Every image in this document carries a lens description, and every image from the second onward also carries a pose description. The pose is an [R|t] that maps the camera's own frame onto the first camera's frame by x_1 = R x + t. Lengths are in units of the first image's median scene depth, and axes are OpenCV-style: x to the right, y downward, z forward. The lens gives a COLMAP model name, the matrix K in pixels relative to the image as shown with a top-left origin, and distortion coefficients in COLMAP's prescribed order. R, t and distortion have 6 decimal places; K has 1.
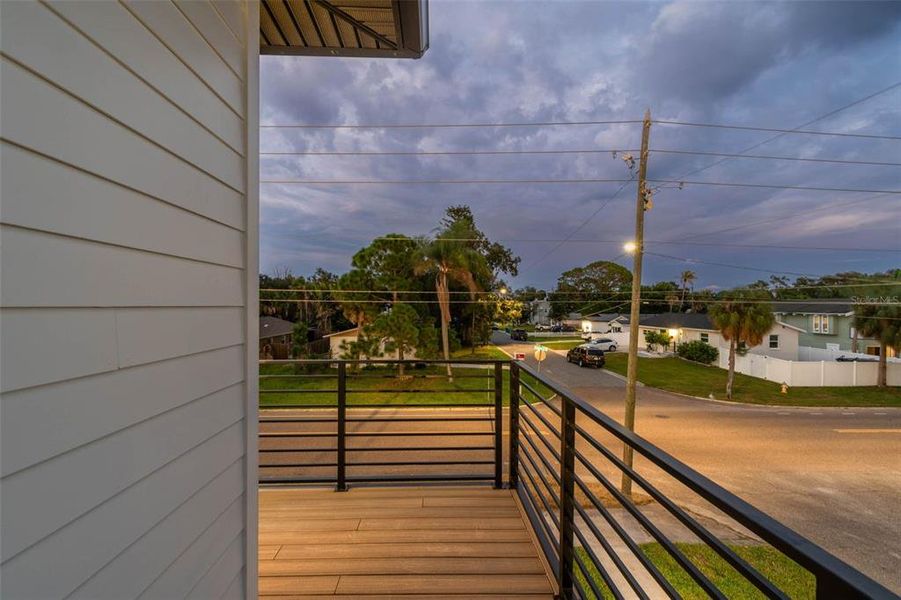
lens RADIAL K [[401.3, 0, 449.4], [0, 401.3, 304.4], [0, 0, 1]] dist [-0.001959, -0.000112]
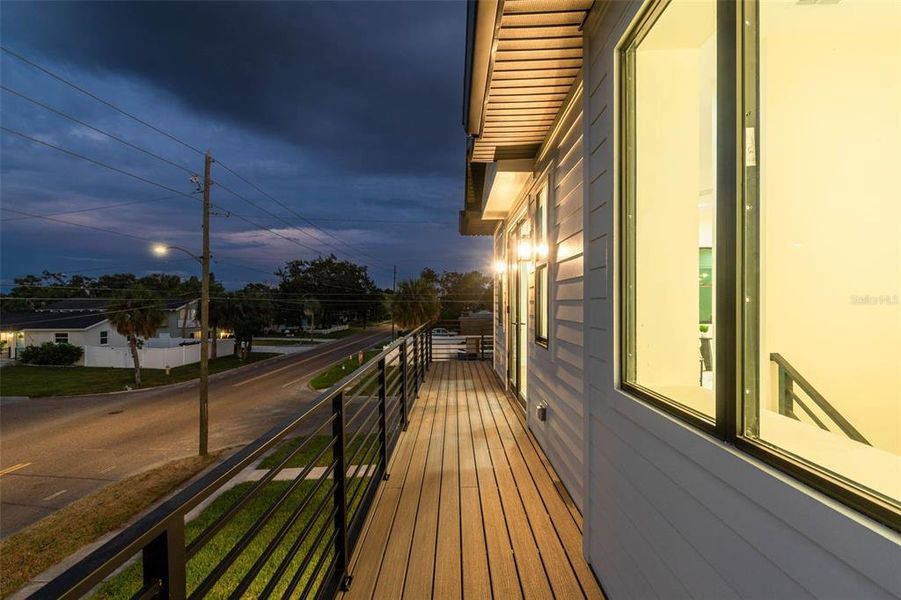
lens RADIAL K [[401.3, 0, 449.4], [0, 401.3, 304.4], [0, 0, 1]] dist [-0.001959, -0.000112]
pose [[0.046953, -0.008531, 0.998861, -0.252419], [0.001749, 0.999963, 0.008458, -0.000588], [-0.998896, 0.001350, 0.046966, 0.063131]]
